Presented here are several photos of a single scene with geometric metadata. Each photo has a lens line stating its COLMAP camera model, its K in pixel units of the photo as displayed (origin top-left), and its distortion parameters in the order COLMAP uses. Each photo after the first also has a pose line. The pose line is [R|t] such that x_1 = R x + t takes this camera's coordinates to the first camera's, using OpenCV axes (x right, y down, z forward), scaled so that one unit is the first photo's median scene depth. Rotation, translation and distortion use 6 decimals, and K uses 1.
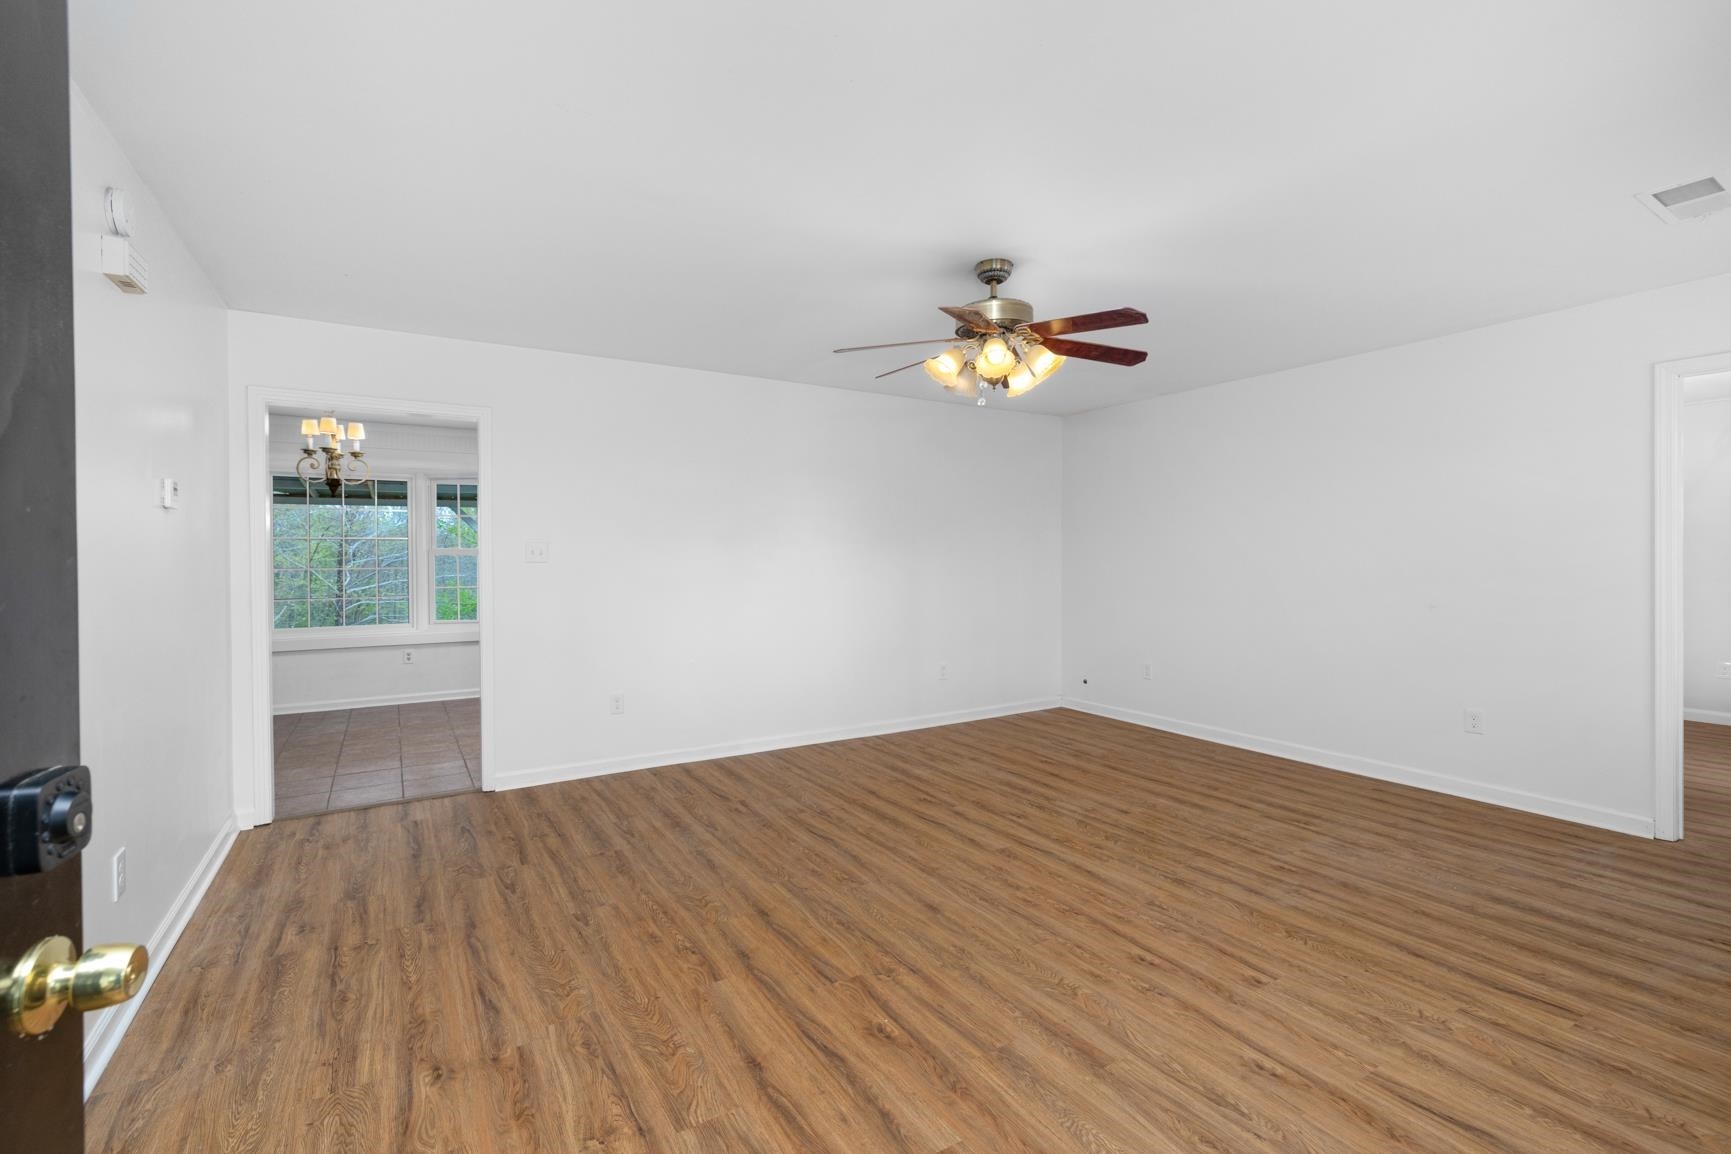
lens RADIAL K [[775.4, 0, 855.6], [0, 775.4, 569.2], [0, 0, 1]] dist [0.004744, 0.000687]
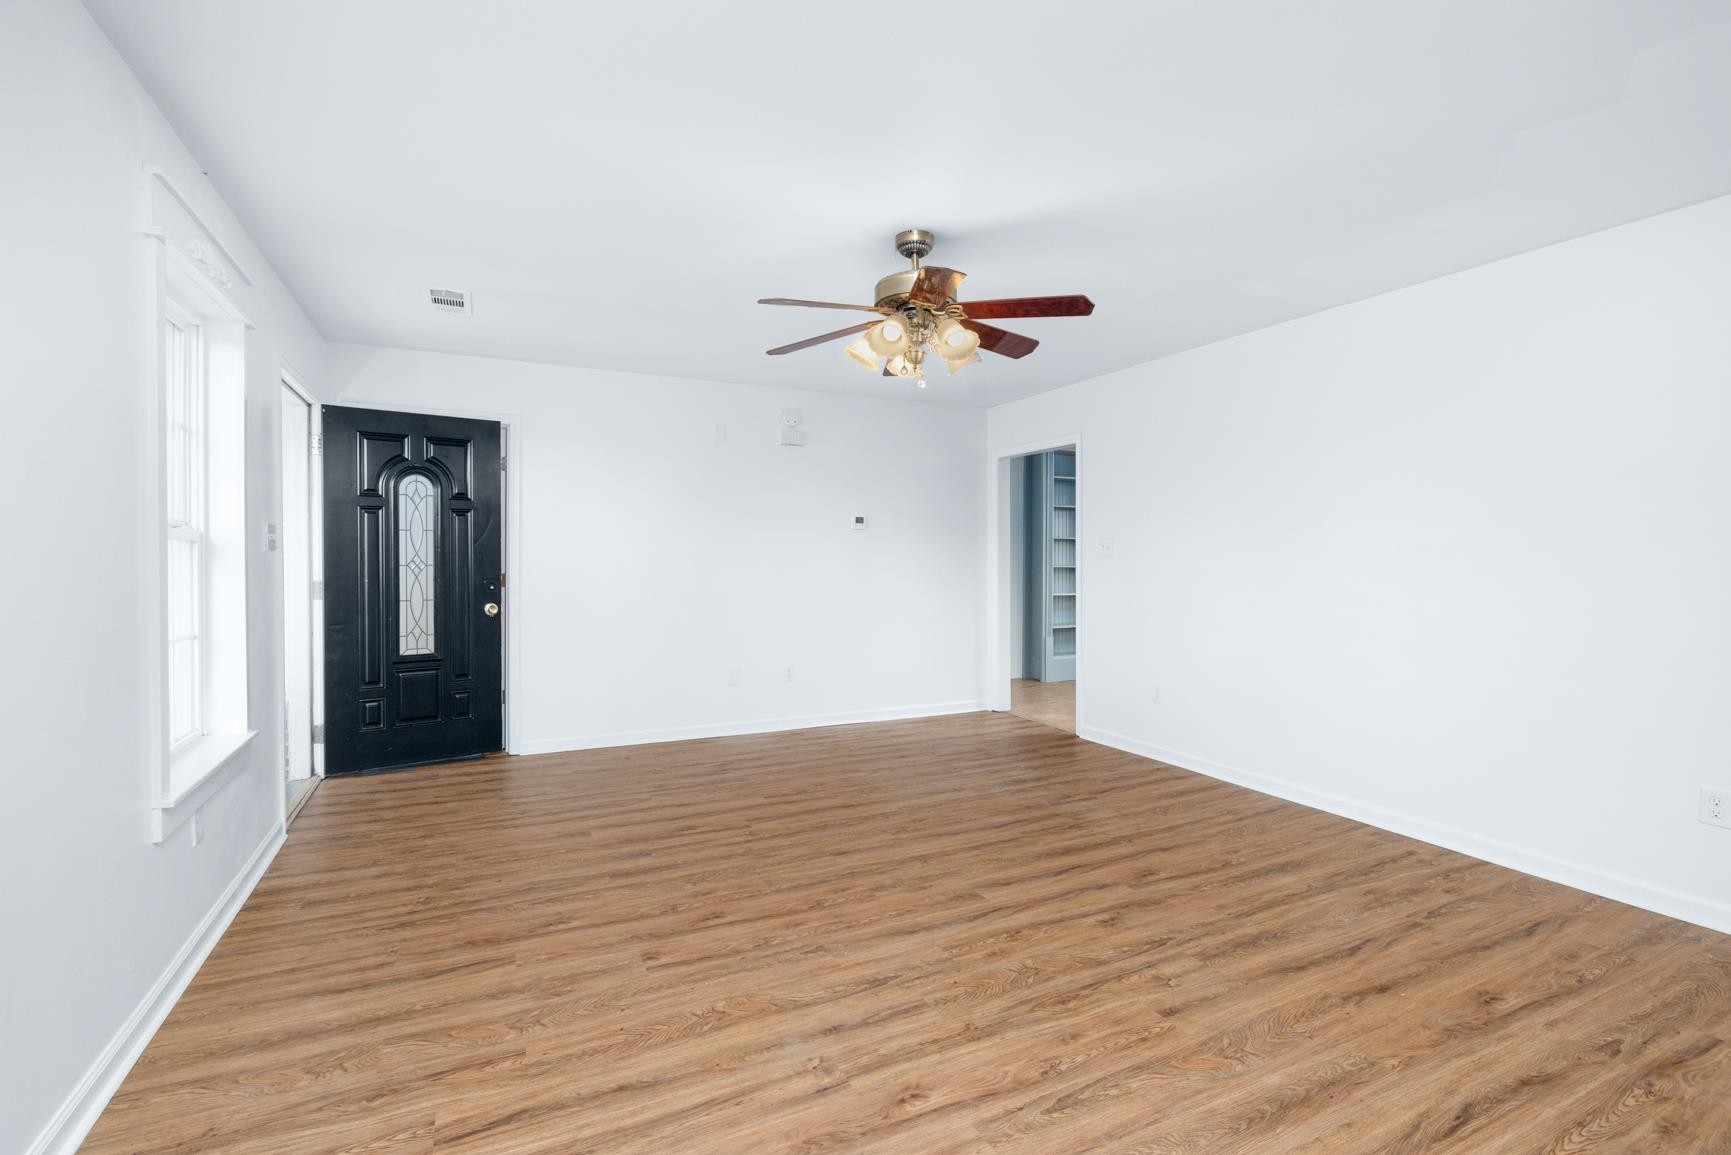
lens RADIAL K [[775.4, 0, 855.6], [0, 775.4, 569.7], [0, 0, 1]] dist [0.004744, 0.000687]
pose [[-0.104045, 0.019792, -0.994376, 1.193836], [-0.013741, 0.999678, 0.021335, -0.017773], [0.994478, 0.015883, -0.103740, 1.078431]]
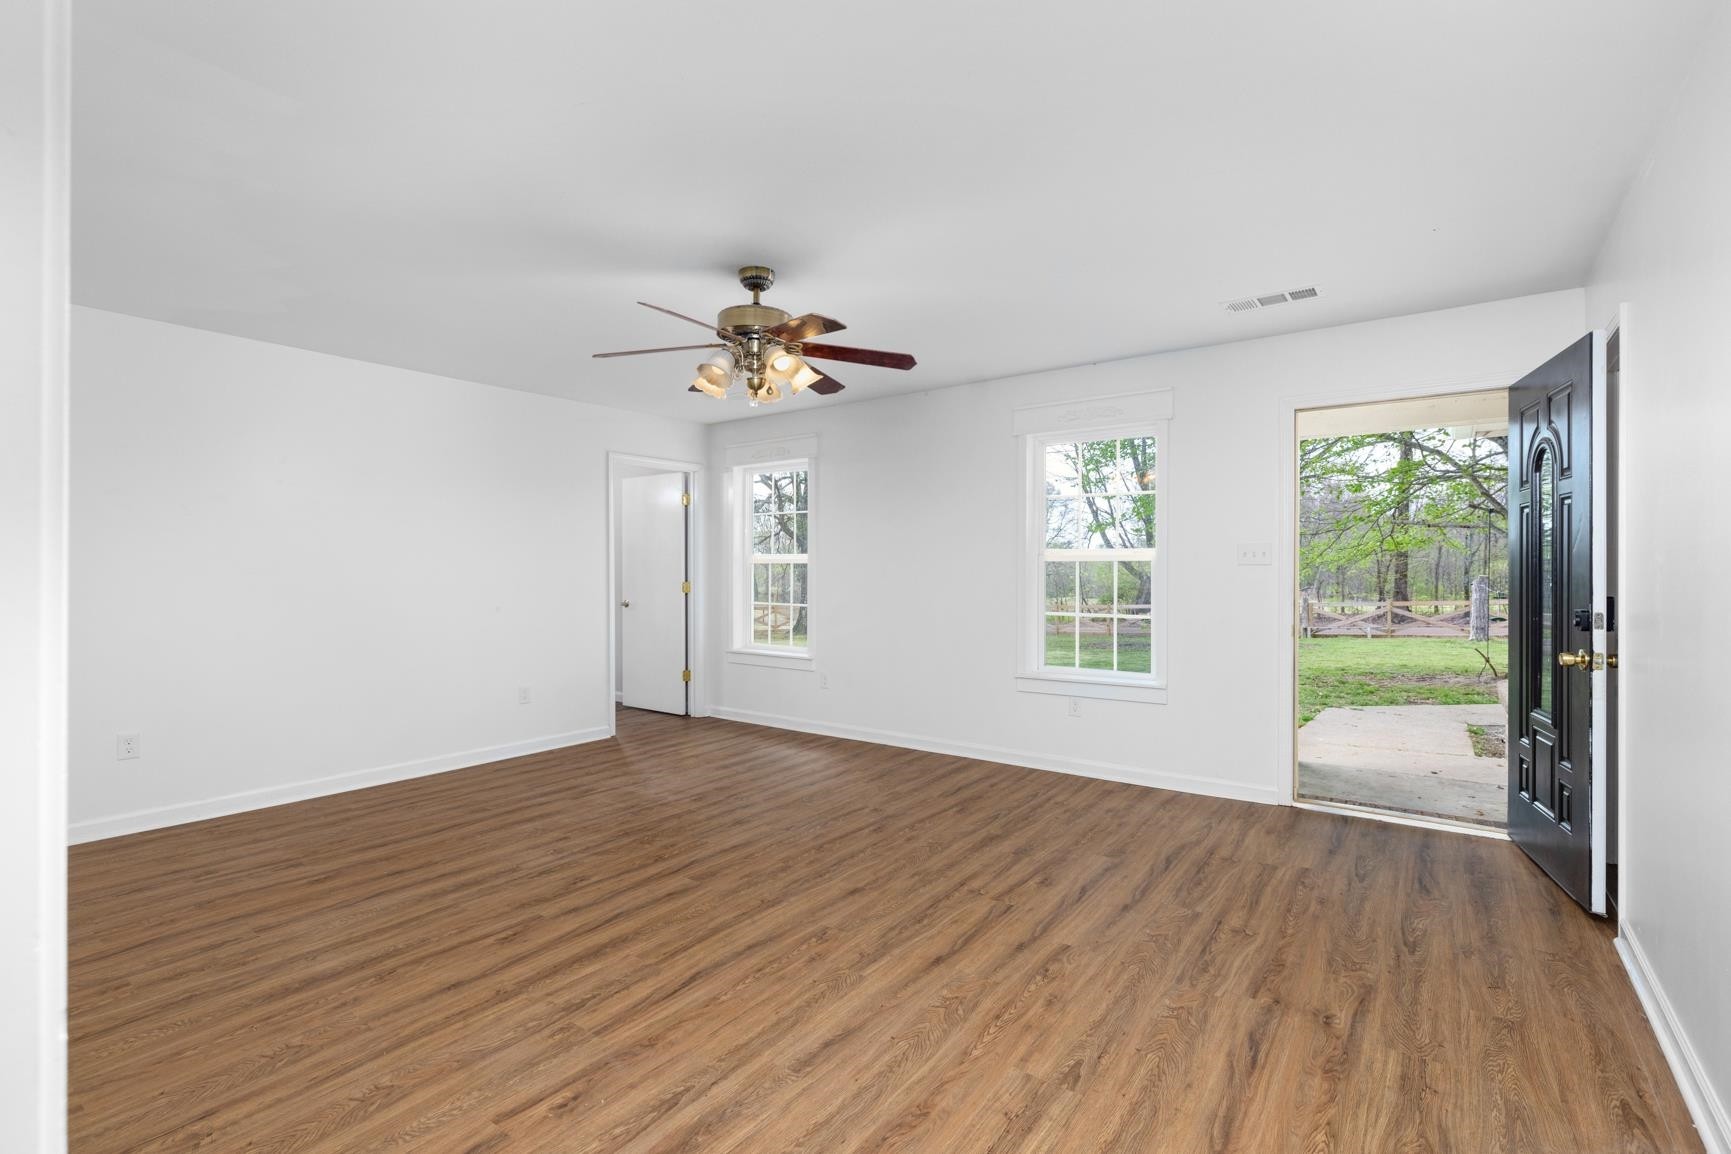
lens RADIAL K [[775.4, 0, 855.6], [0, 775.4, 569.2], [0, 0, 1]] dist [0.004744, 0.000687]
pose [[-0.376174, 0.005263, 0.926534, -0.861769], [0.014125, 0.999900, 0.000055, -0.012730], [-0.926441, 0.013108, -0.376211, 1.328533]]
